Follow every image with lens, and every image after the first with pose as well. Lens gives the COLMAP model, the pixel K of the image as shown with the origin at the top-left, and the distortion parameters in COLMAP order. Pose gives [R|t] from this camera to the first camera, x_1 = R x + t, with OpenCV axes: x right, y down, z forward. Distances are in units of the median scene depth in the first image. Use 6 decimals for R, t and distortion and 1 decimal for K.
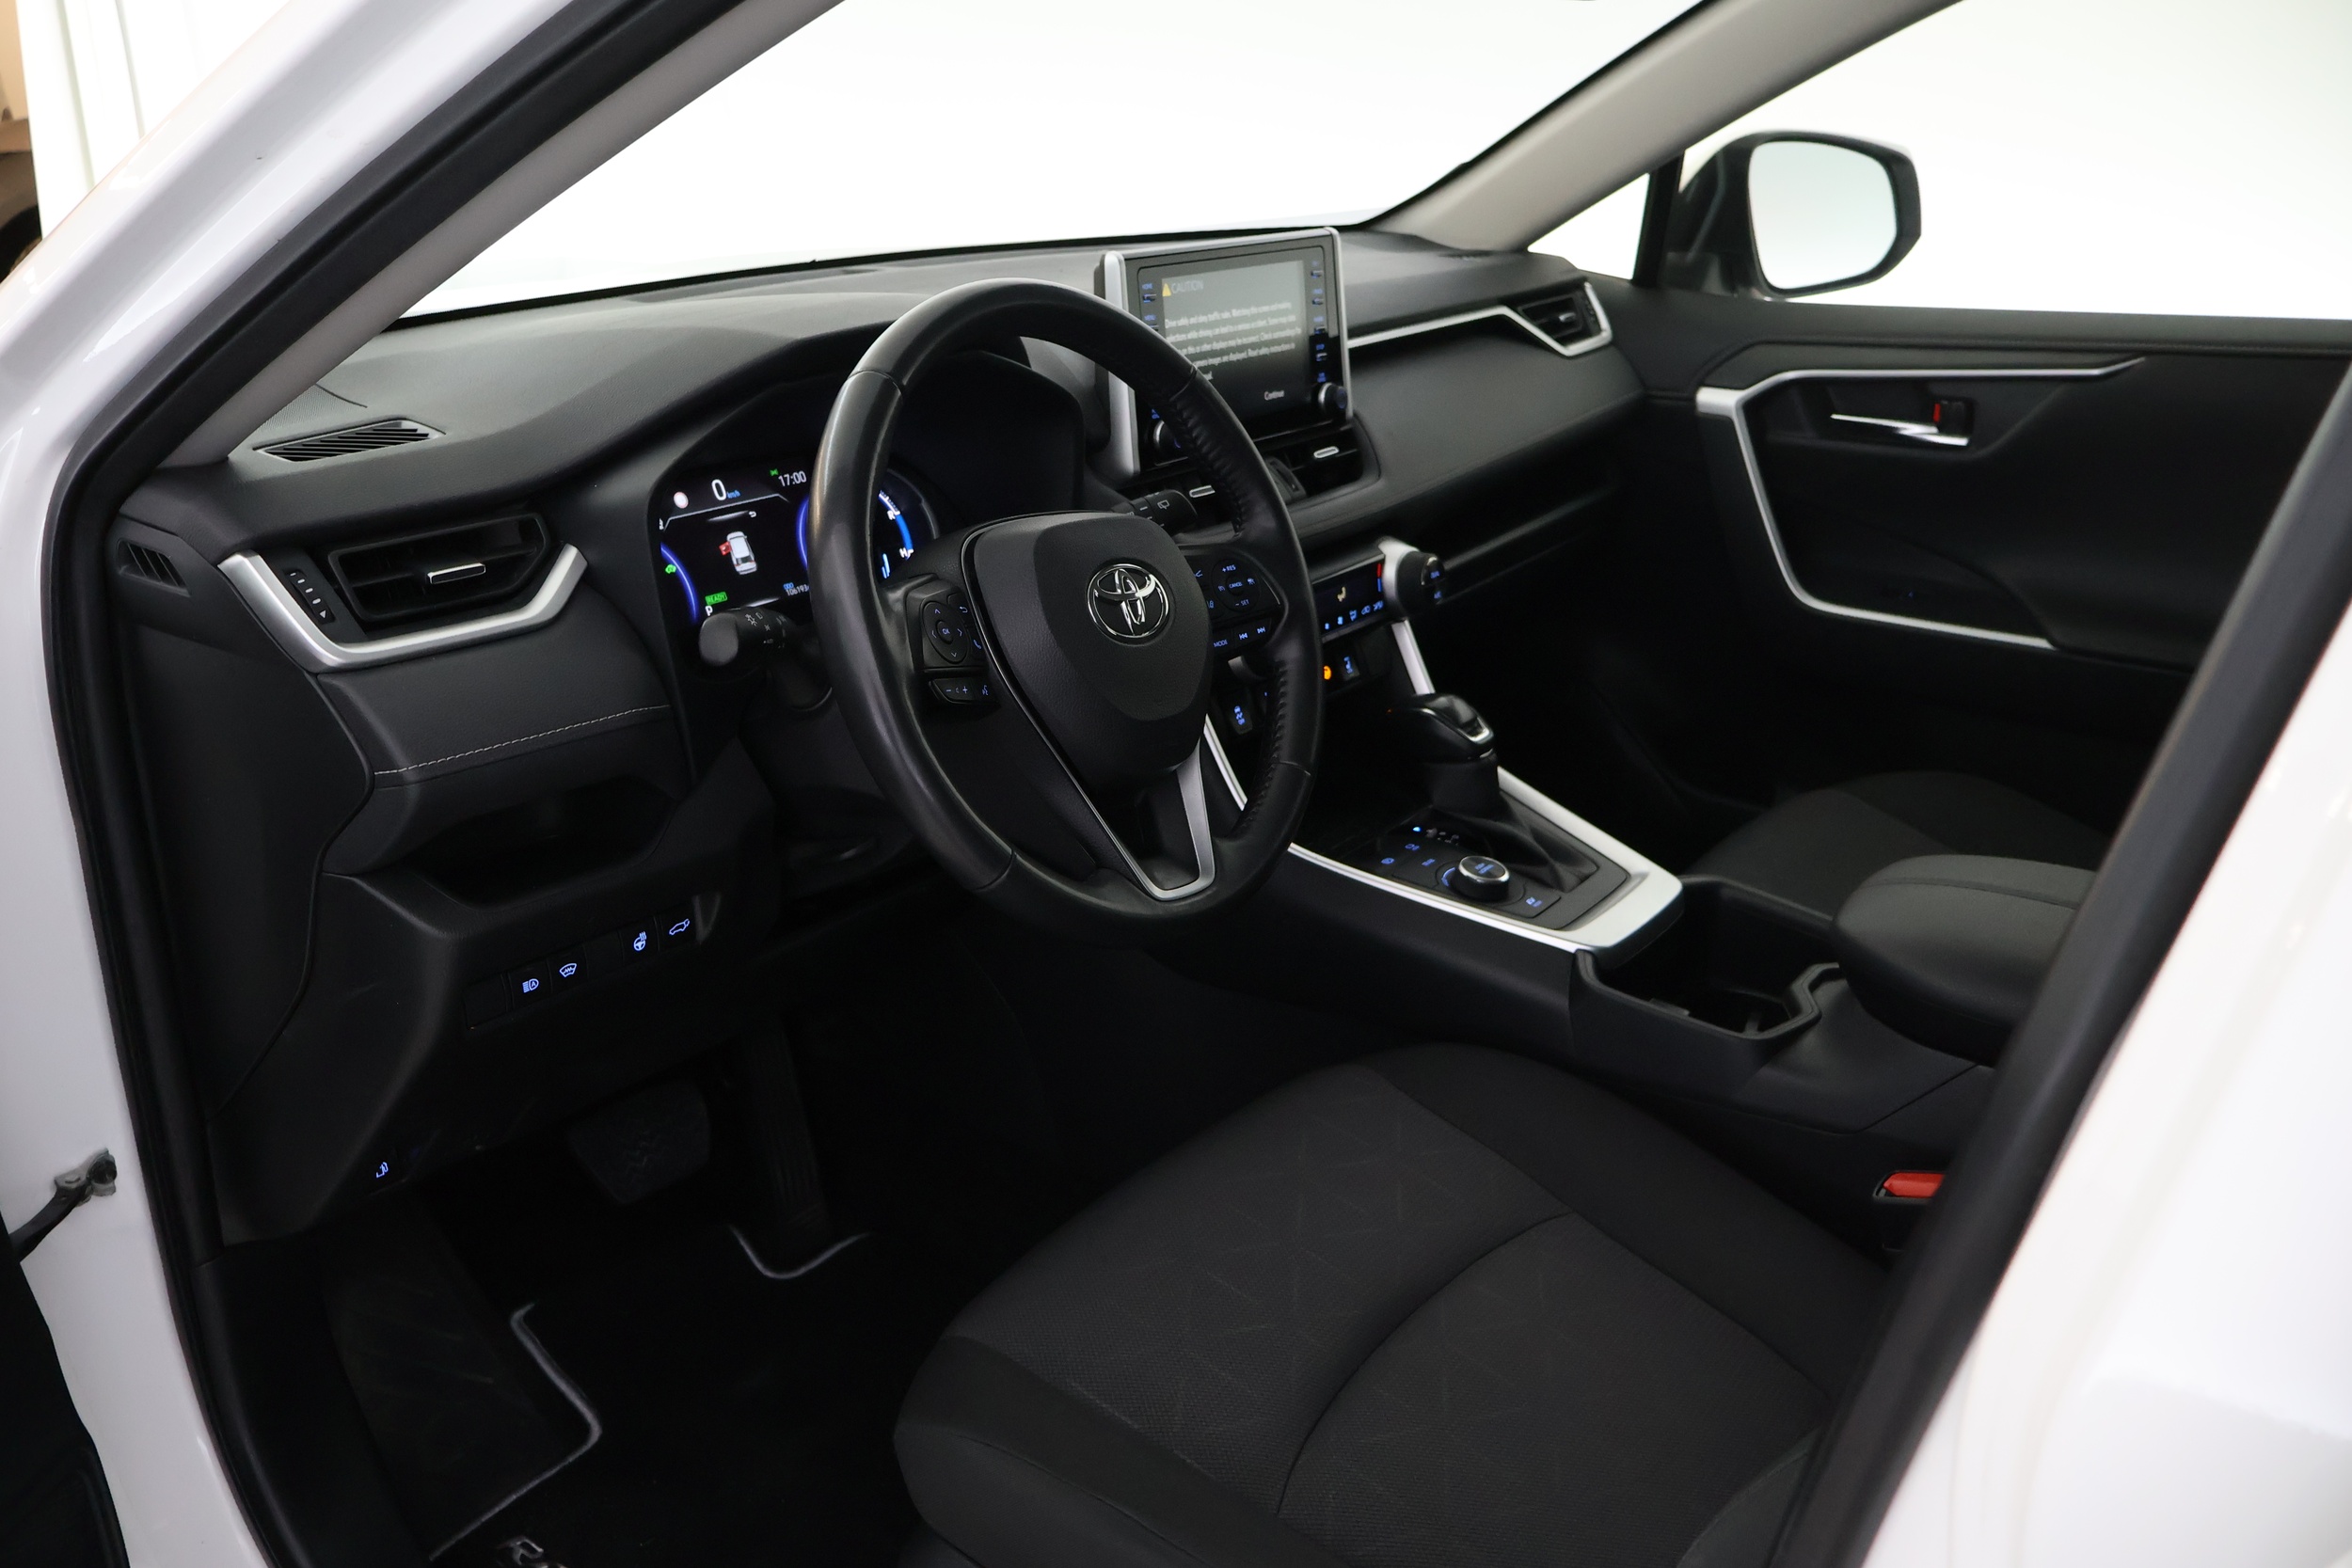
lens RADIAL K [[1979.2, 0, 1167.3], [0, 1979.2, 766.1], [0, 0, 1]] dist [0.009478, -0.014306]
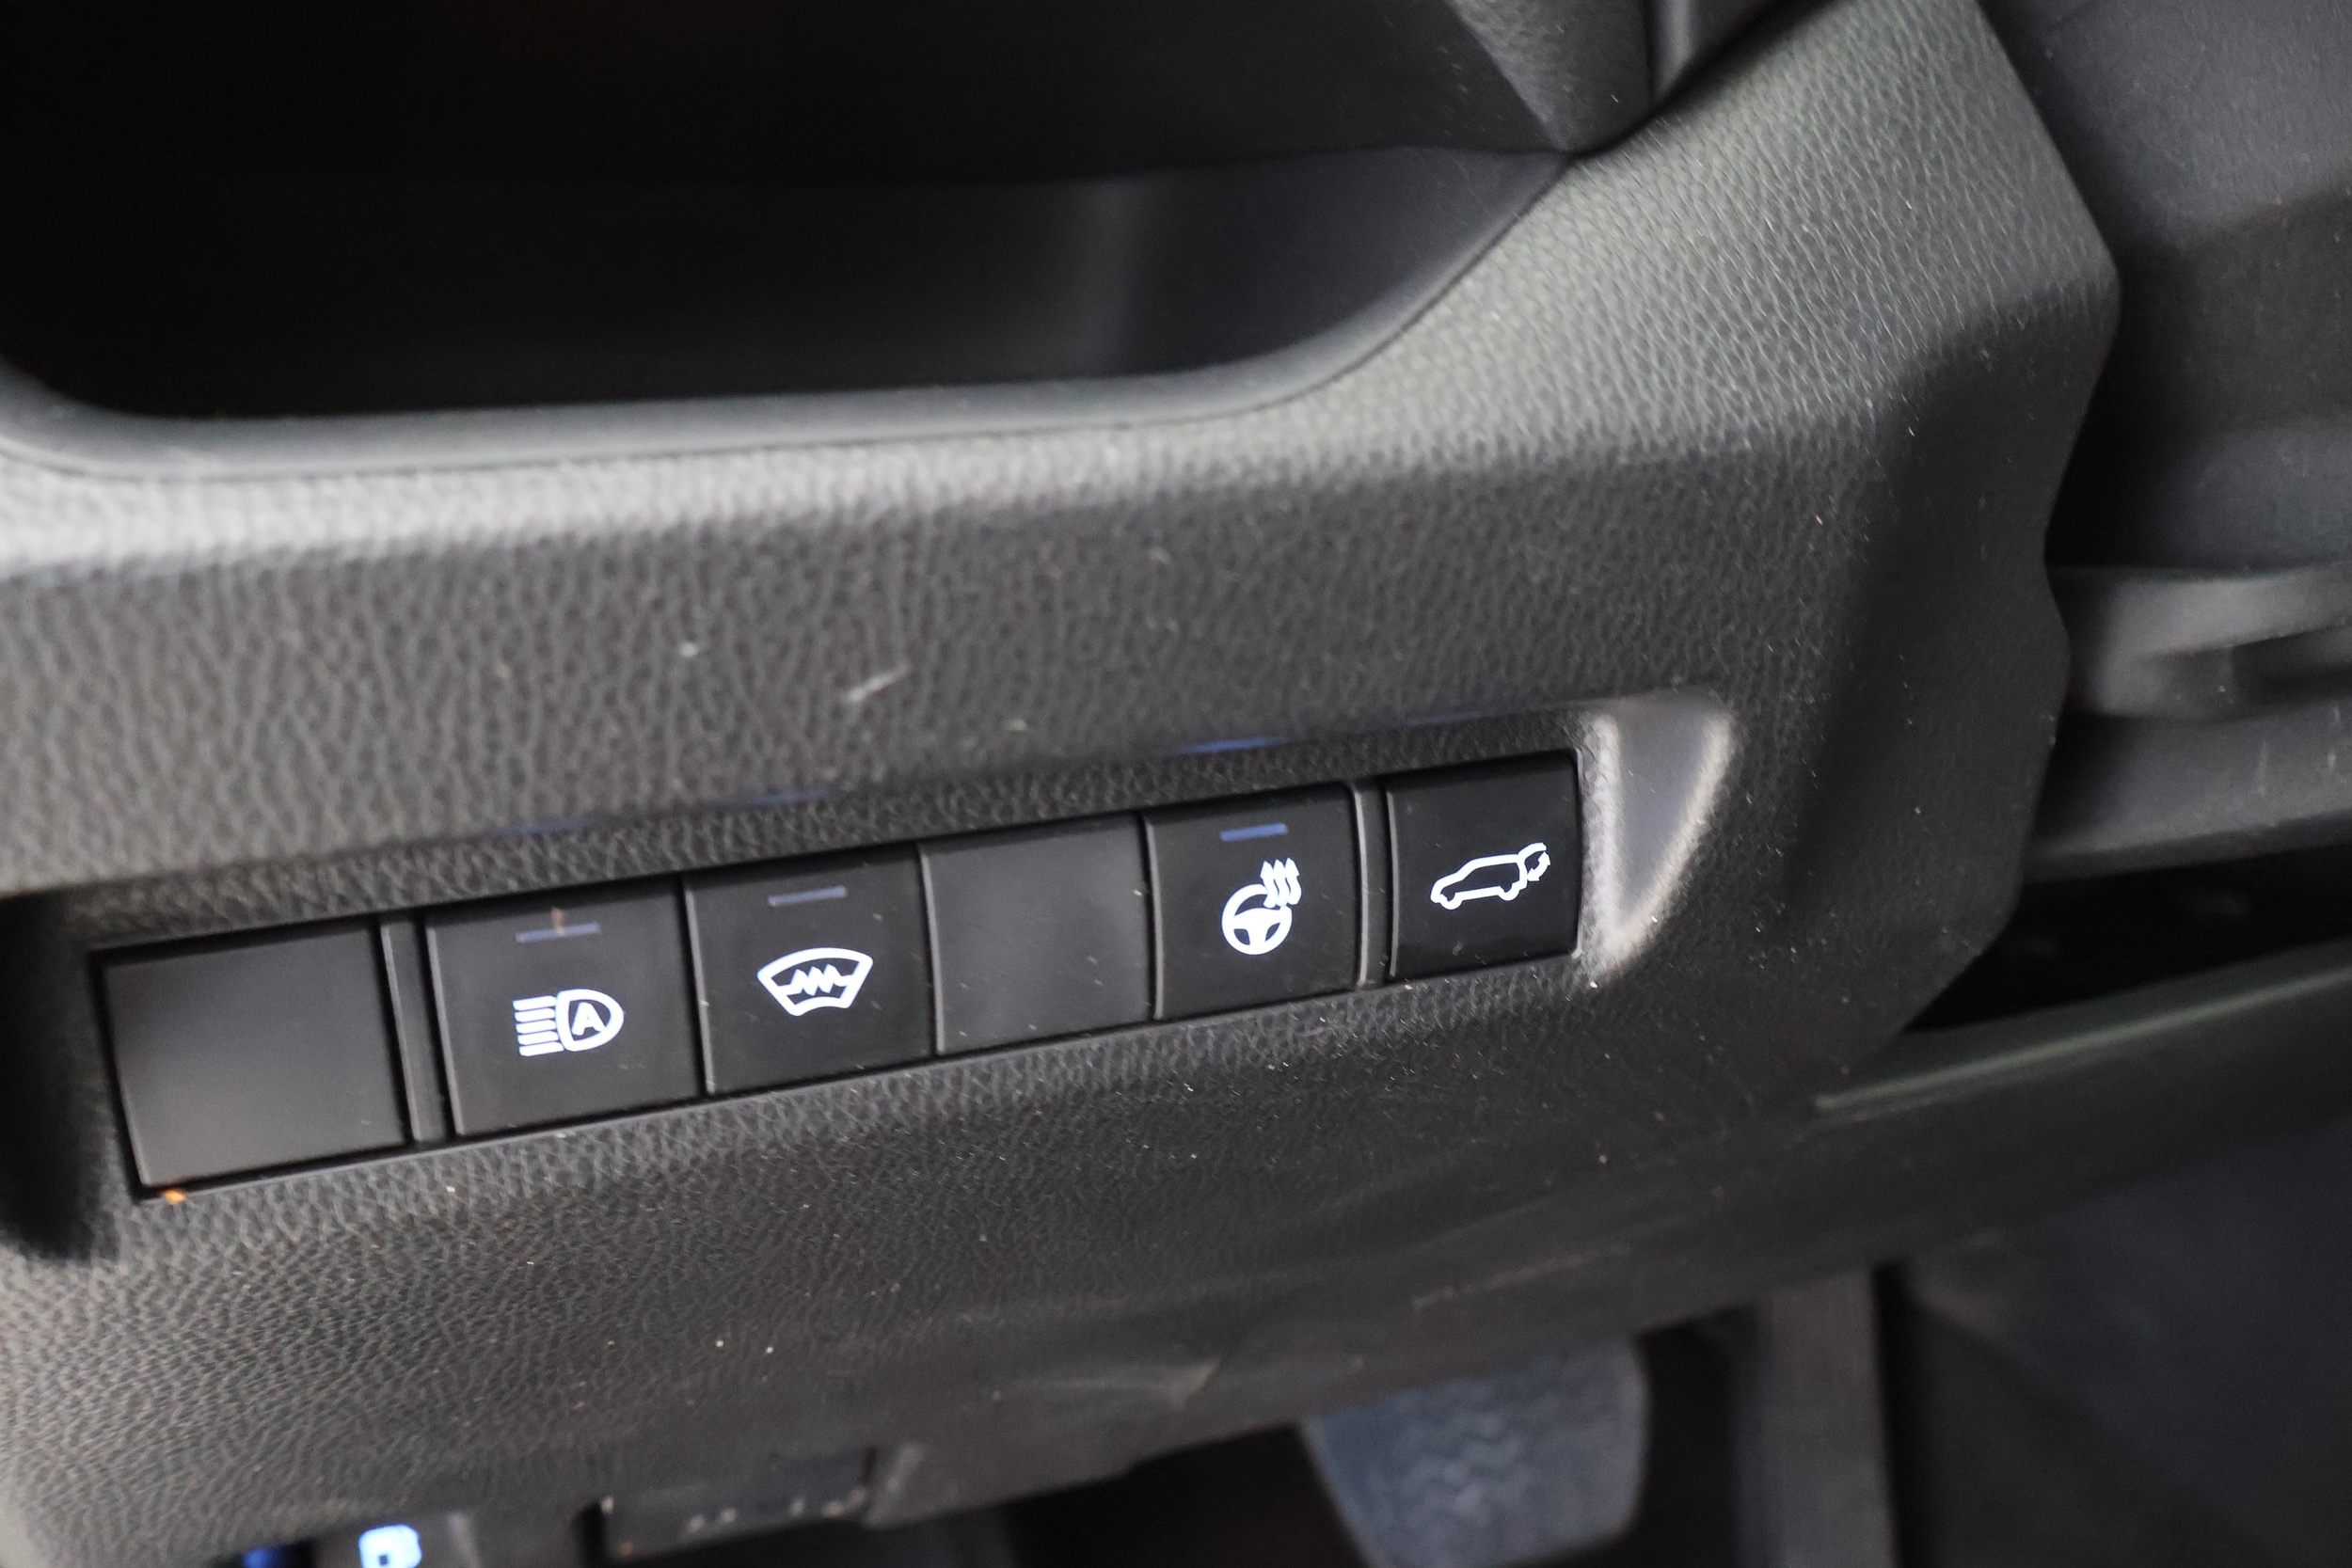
lens RADIAL K [[1979.2, 0, 1175.2], [0, 1979.2, 784.5], [0, 0, 1]] dist [0.009478, -0.014306]
pose [[0.858314, 0.135837, -0.494818, -0.155105], [-0.148061, 0.988870, 0.014636, 0.064157], [0.491299, 0.060700, 0.868873, 0.706933]]
